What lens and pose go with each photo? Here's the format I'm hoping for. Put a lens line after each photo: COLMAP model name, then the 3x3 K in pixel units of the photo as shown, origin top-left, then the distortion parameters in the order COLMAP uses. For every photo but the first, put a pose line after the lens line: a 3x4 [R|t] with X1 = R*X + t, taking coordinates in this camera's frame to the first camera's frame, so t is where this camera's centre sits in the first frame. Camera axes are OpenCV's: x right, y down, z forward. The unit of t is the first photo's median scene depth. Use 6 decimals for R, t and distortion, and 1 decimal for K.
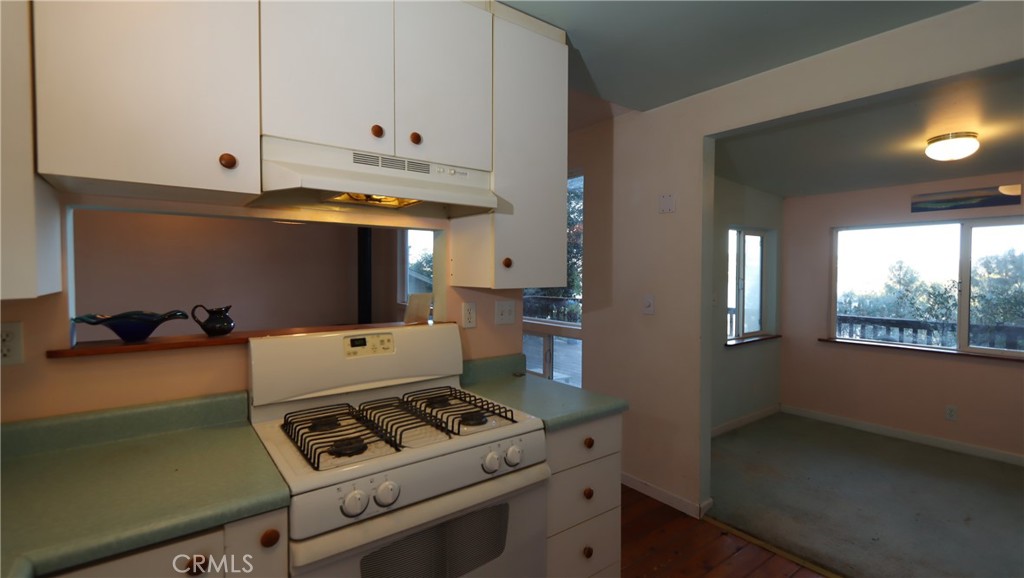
lens RADIAL K [[470.0, 0, 514.6], [0, 470.0, 286.5], [0, 0, 1]] dist [-0.001158, -0.000097]
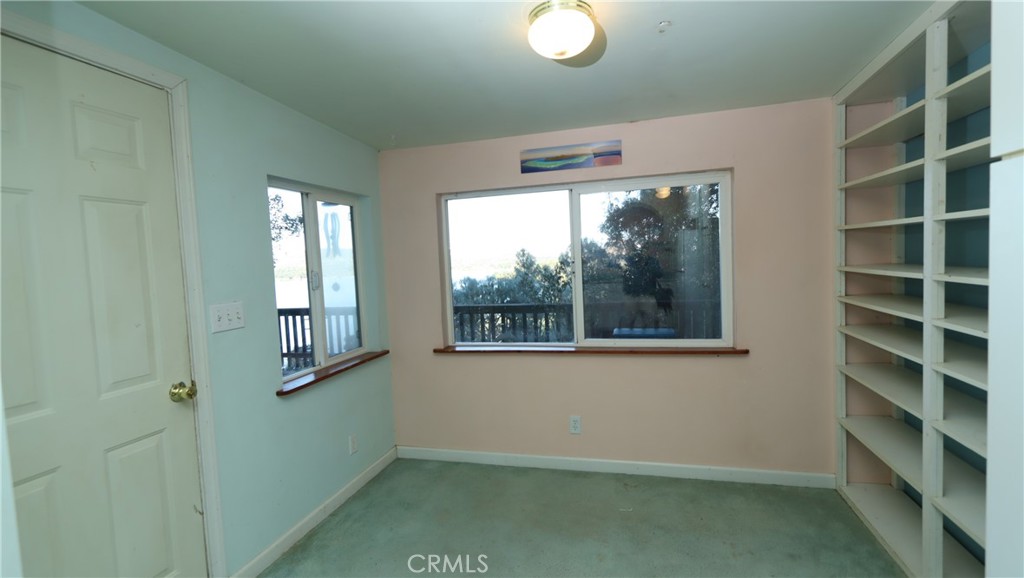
lens RADIAL K [[470.0, 0, 514.6], [0, 470.0, 286.5], [0, 0, 1]] dist [-0.001158, -0.000097]
pose [[0.784819, -0.074058, 0.615285, 0.206837], [0.066439, 0.997167, 0.035277, -0.001743], [-0.616154, 0.013192, 0.787515, 0.239209]]
